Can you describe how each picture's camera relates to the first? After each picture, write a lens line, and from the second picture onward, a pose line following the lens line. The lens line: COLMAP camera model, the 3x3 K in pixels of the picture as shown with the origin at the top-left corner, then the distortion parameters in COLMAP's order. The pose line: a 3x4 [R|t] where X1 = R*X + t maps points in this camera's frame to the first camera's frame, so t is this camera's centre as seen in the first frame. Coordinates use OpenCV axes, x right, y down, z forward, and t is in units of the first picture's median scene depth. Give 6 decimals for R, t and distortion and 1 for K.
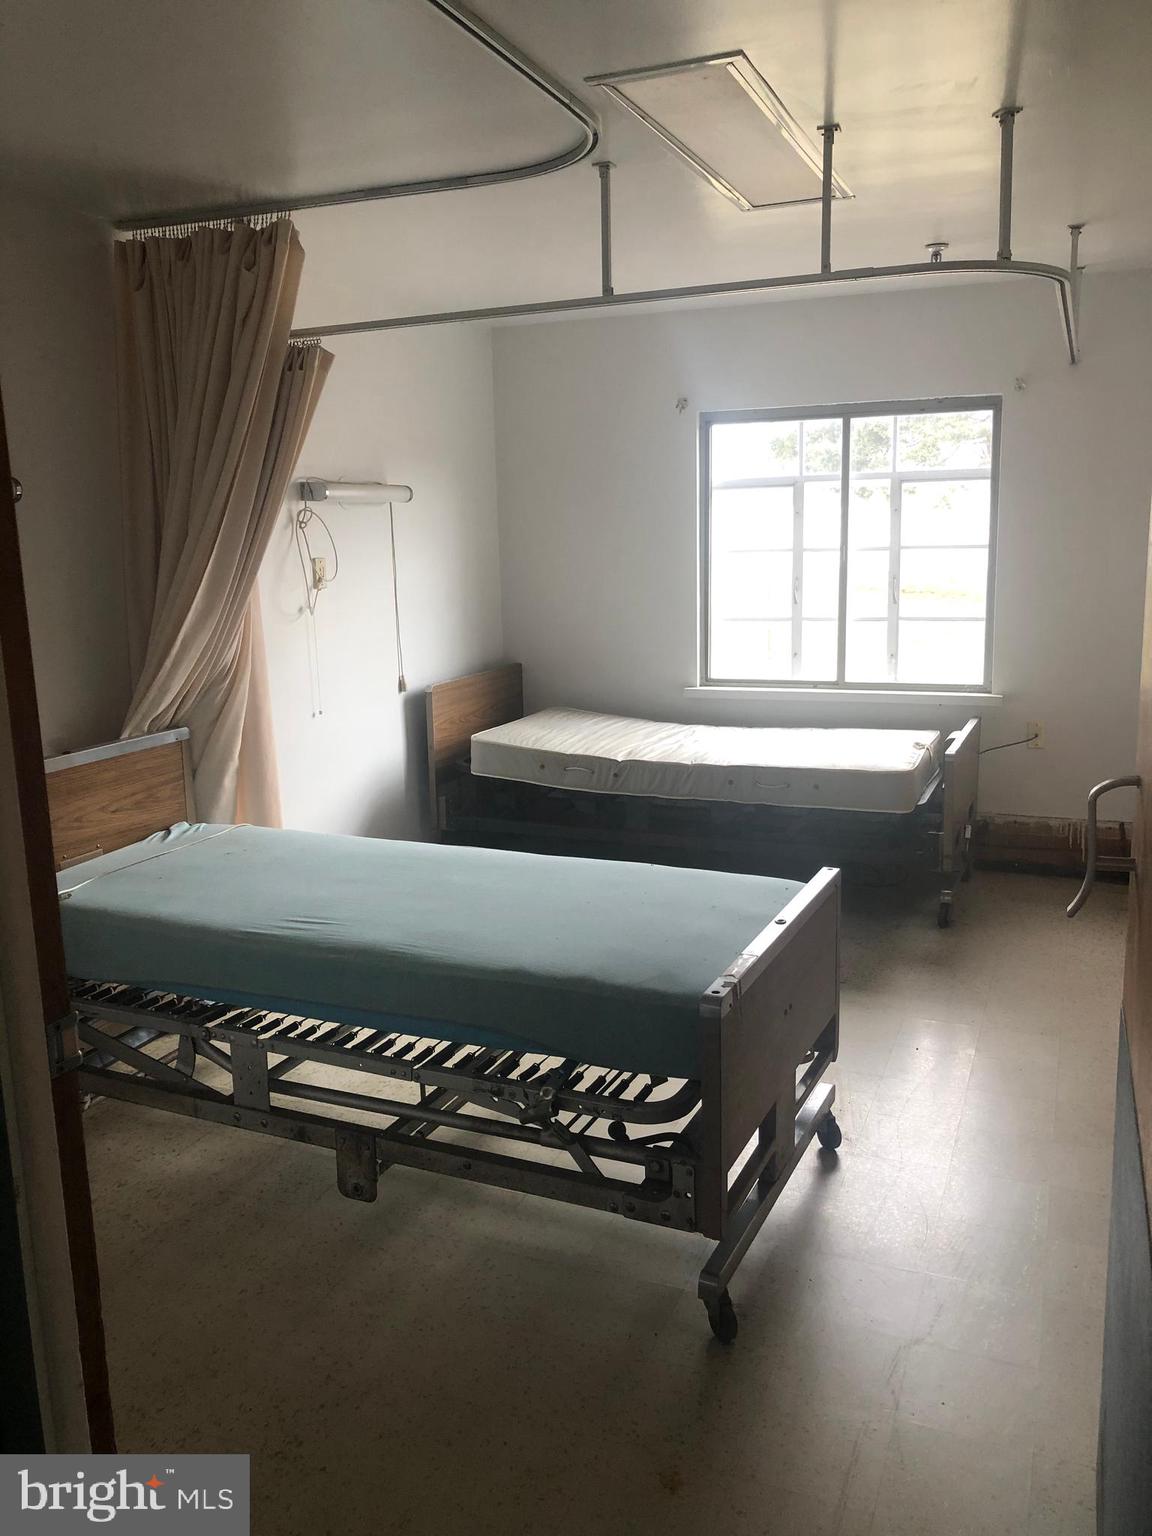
lens RADIAL K [[1242.0, 0, 576.0], [0, 1242.0, 768.0], [0, 0, 1]] dist [0.066702, -0.055628]
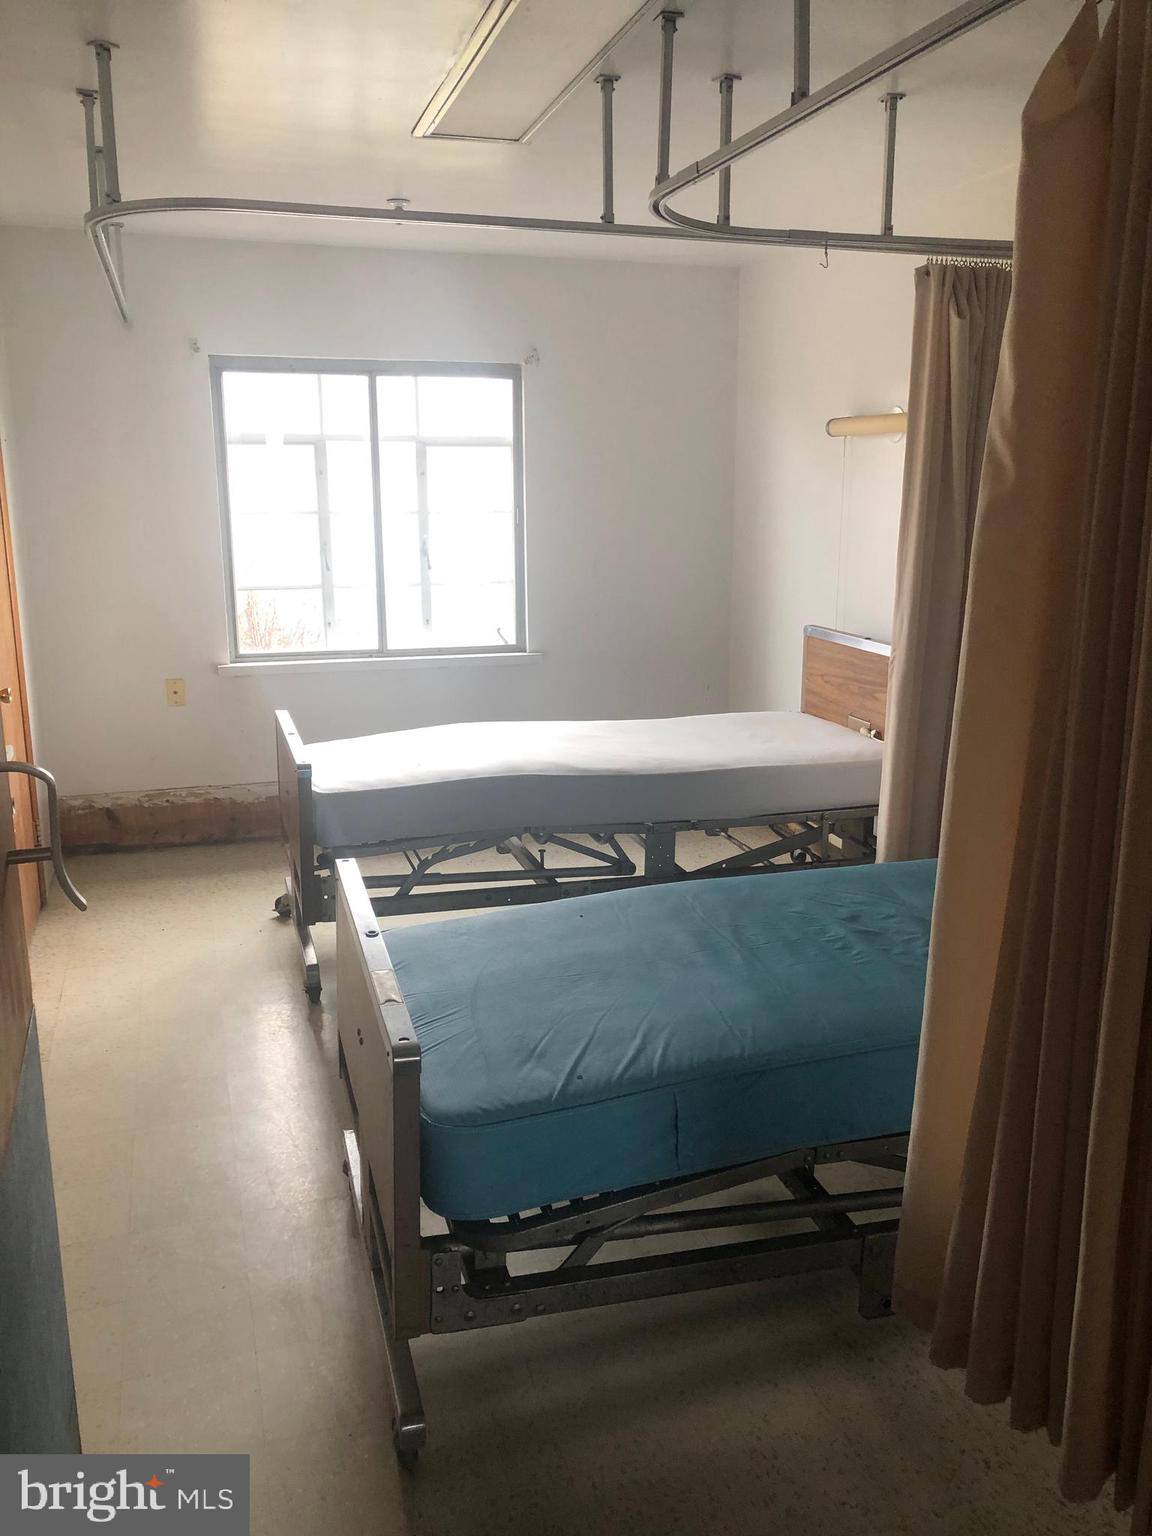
lens RADIAL K [[1242.0, 0, 576.0], [0, 1242.0, 768.0], [0, 0, 1]] dist [0.066702, -0.055628]
pose [[0.784308, -0.117450, 0.609153, -0.274867], [0.102047, 0.992965, 0.060062, -0.020356], [-0.611921, 0.015055, 0.790775, 0.138788]]
